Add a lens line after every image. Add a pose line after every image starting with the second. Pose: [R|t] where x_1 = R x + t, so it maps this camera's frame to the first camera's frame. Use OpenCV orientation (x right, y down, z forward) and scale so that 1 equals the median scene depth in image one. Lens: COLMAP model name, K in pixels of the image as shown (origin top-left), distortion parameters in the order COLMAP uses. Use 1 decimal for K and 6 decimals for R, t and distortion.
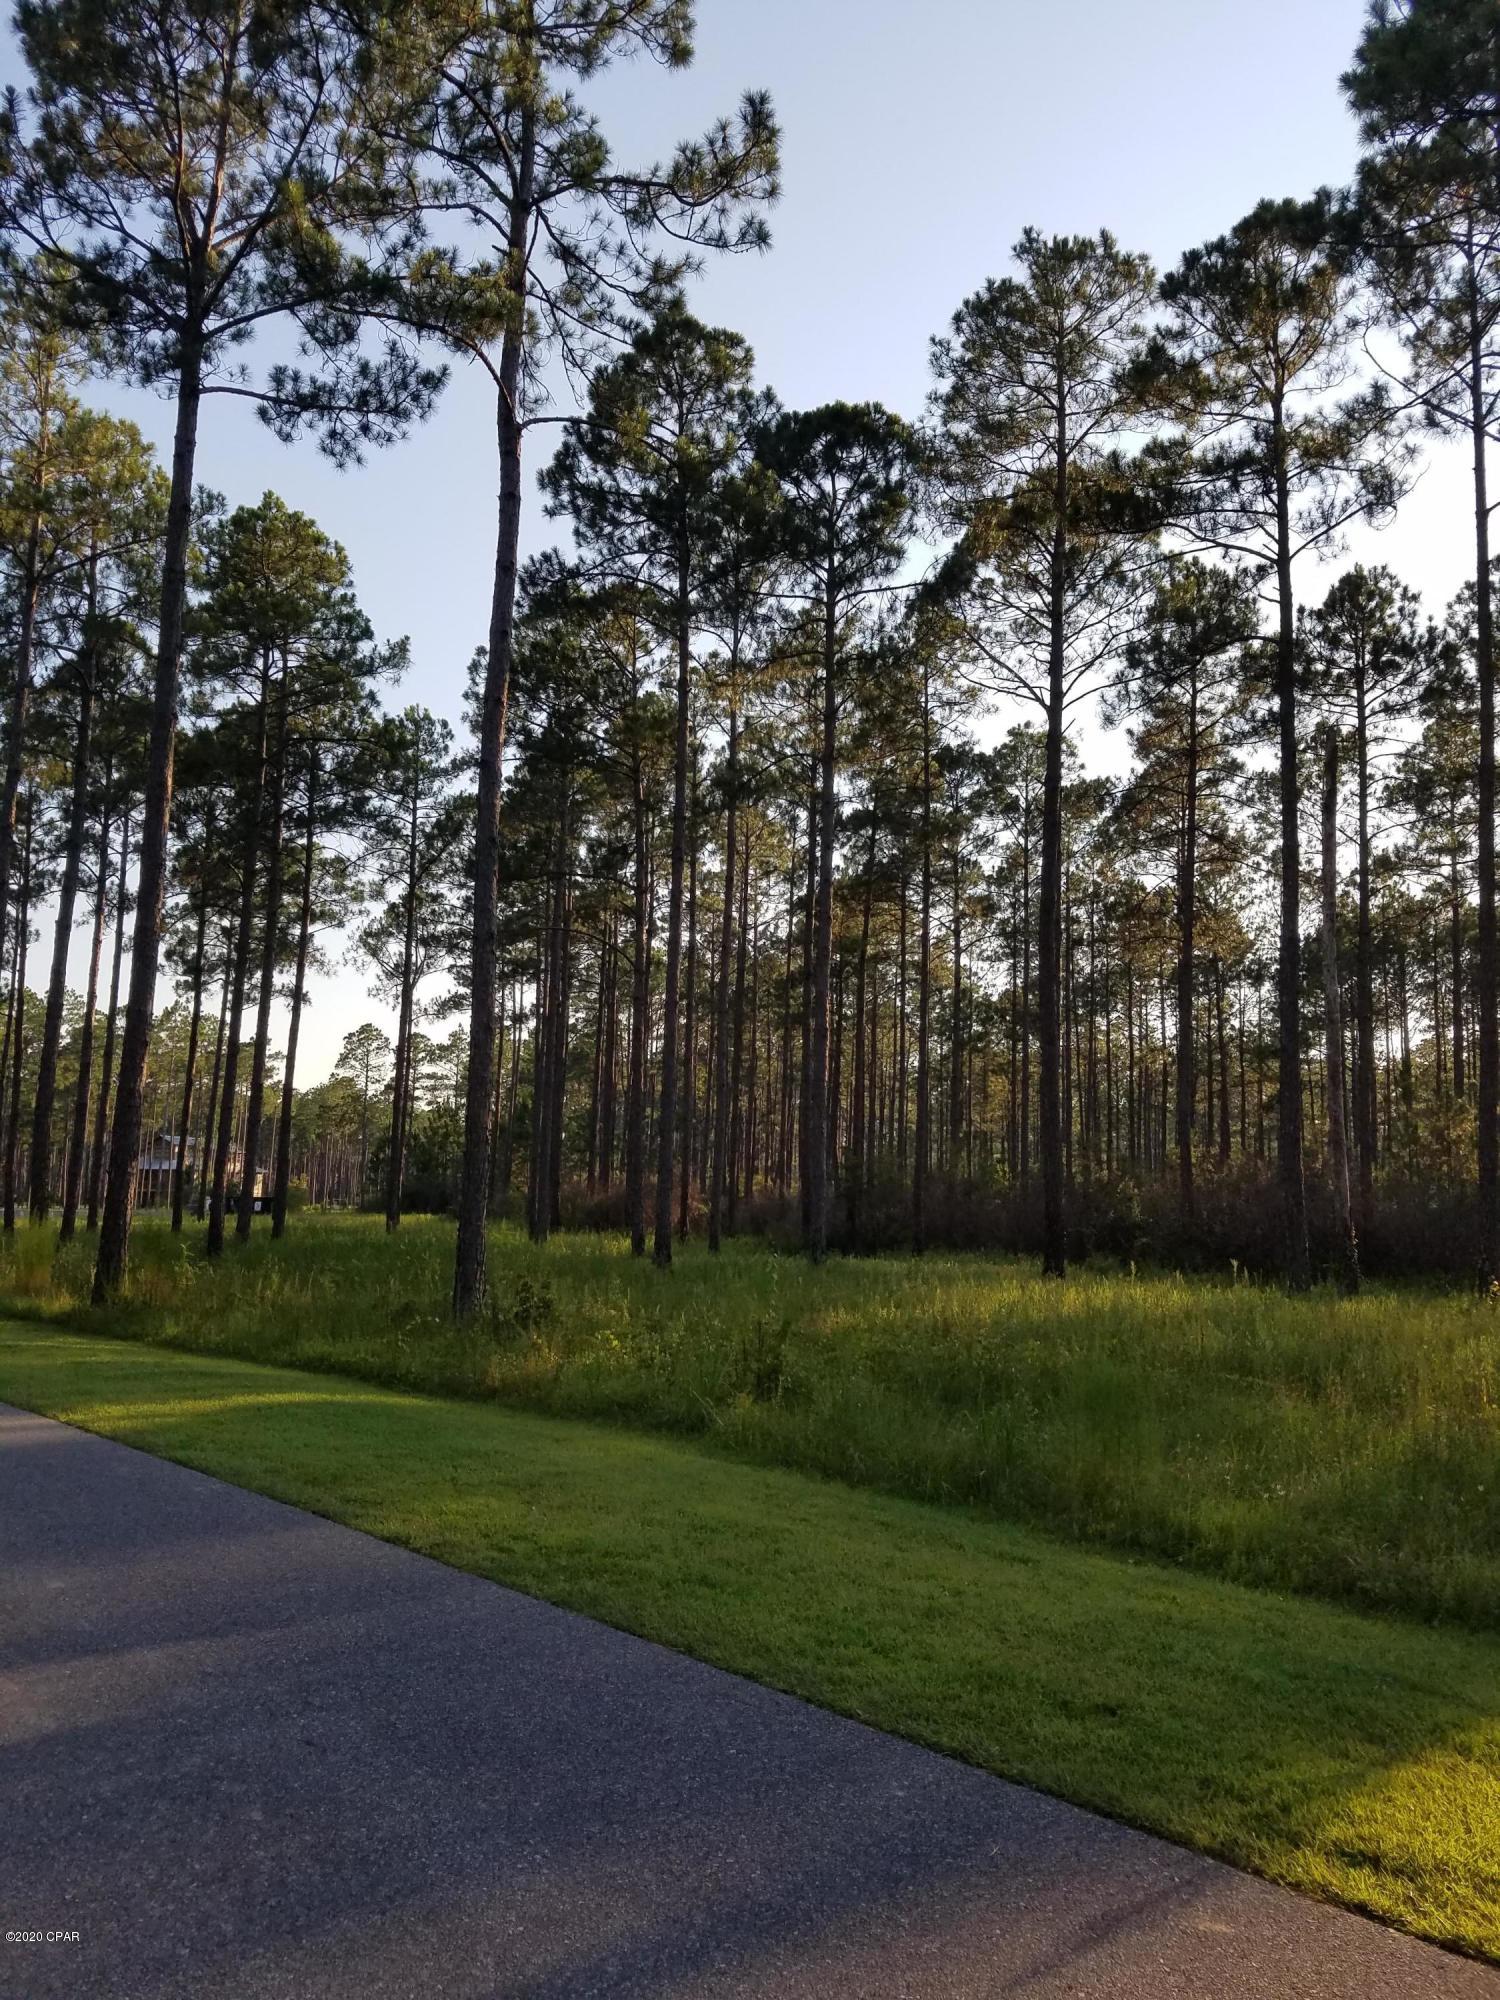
lens RADIAL K [[1497.8, 0, 745.1], [0, 1497.8, 1011.8], [0, 0, 1]] dist [-0.009077, -0.036988]
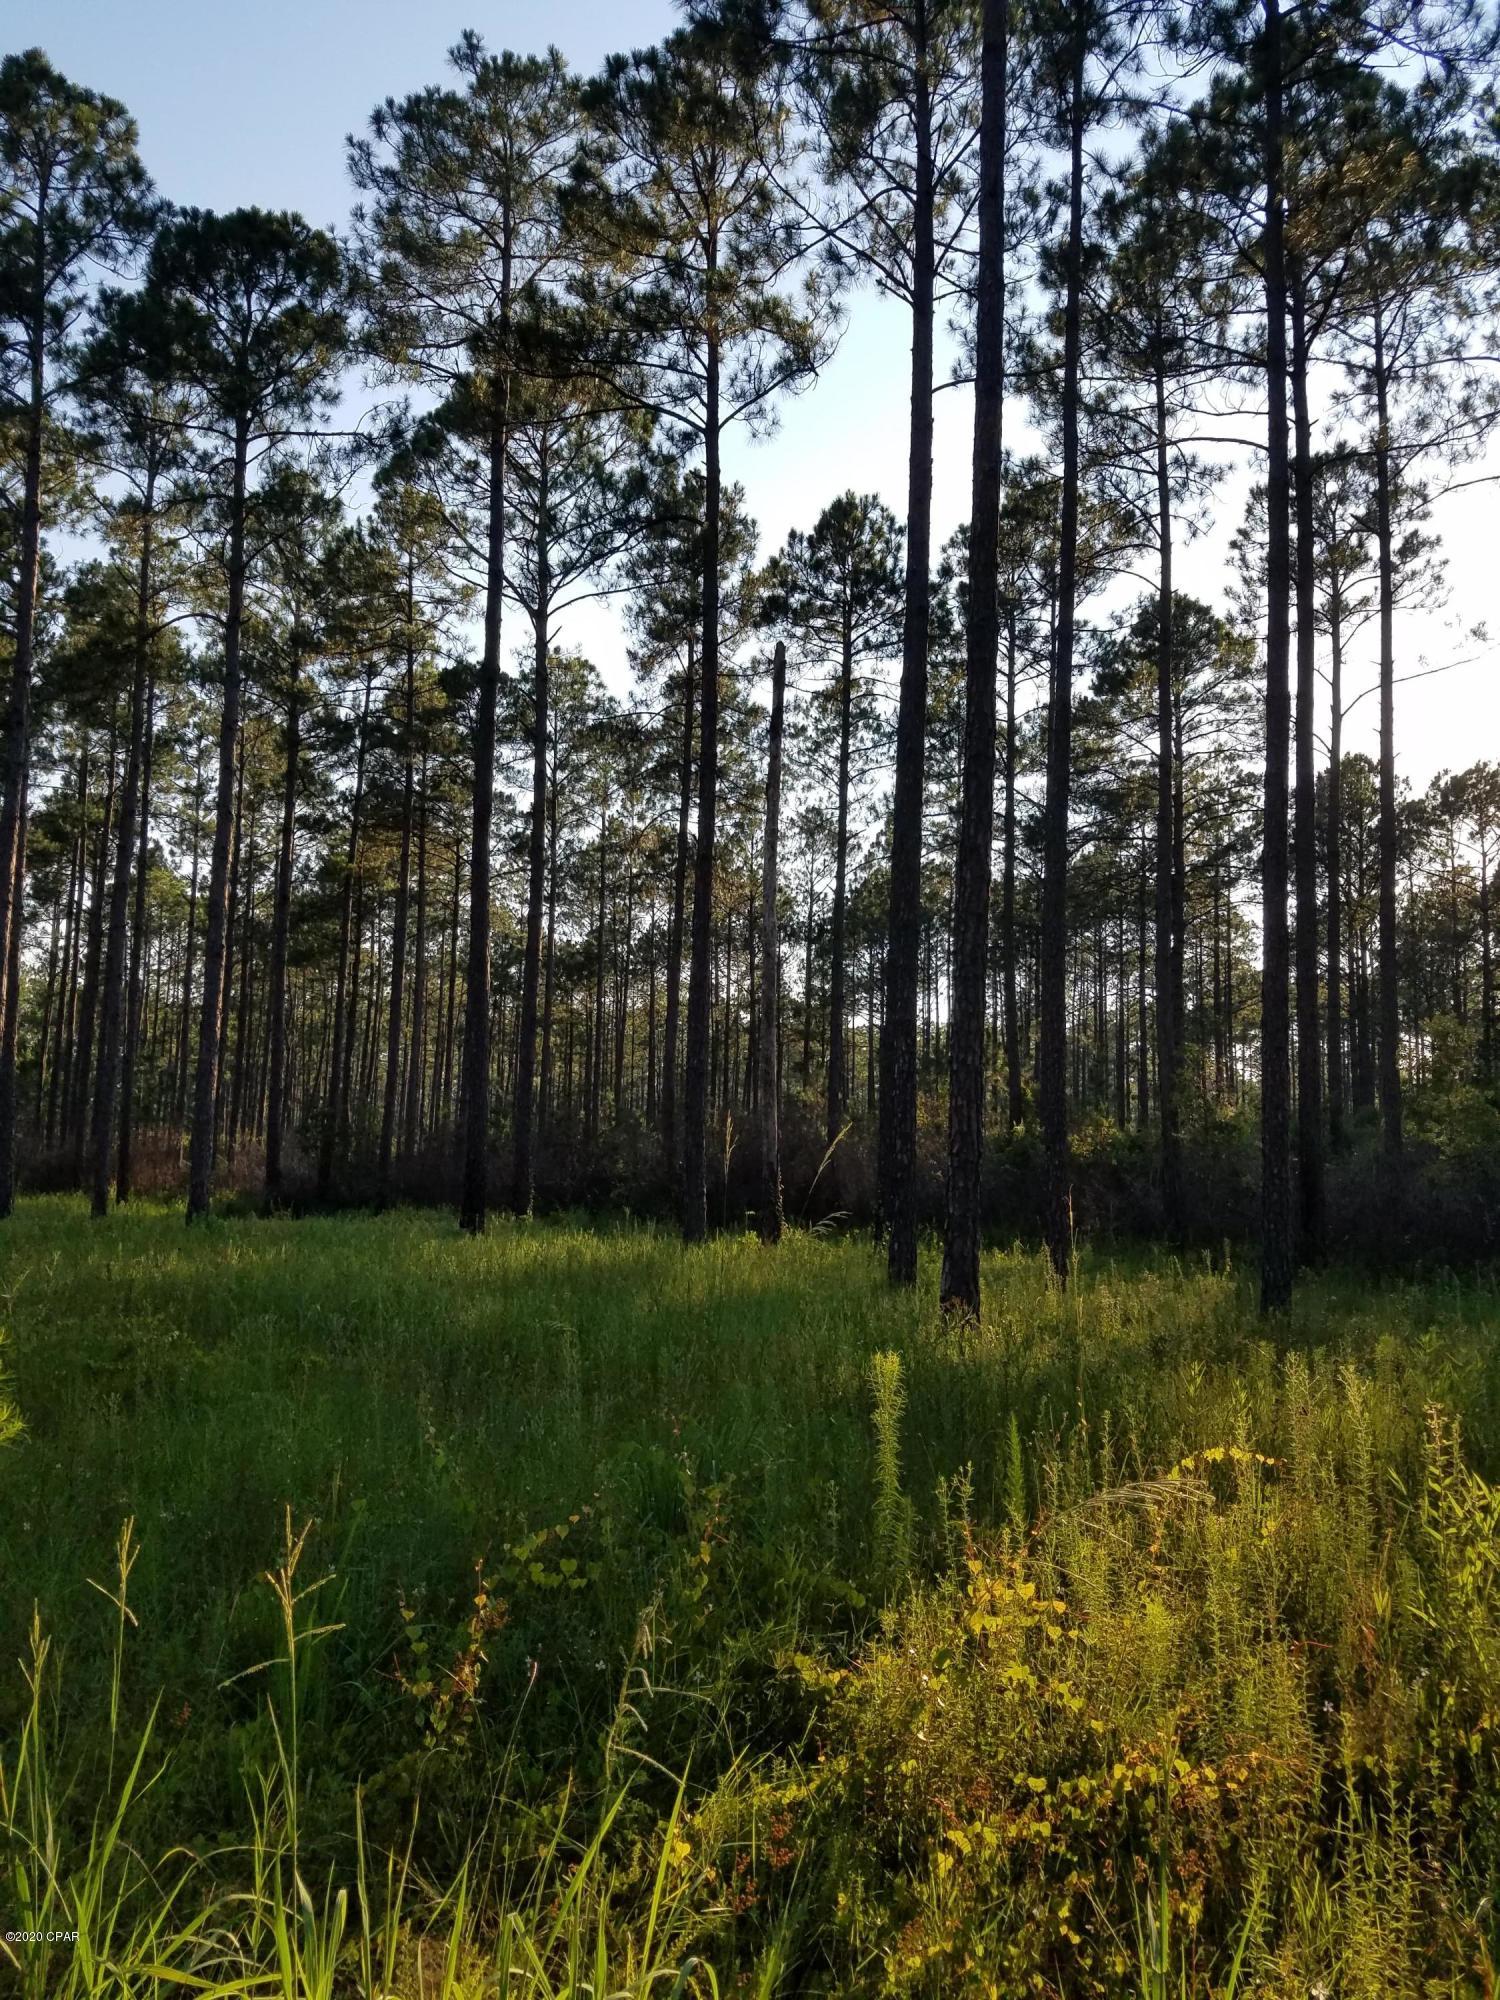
lens RADIAL K [[1497.8, 0, 754.7], [0, 1497.8, 999.8], [0, 0, 1]] dist [-0.009077, -0.036988]
pose [[0.963010, 0.033355, 0.267395, 0.136073], [-0.037468, 0.999245, 0.010291, 0.026180], [-0.266850, -0.019929, 0.963532, 0.104022]]
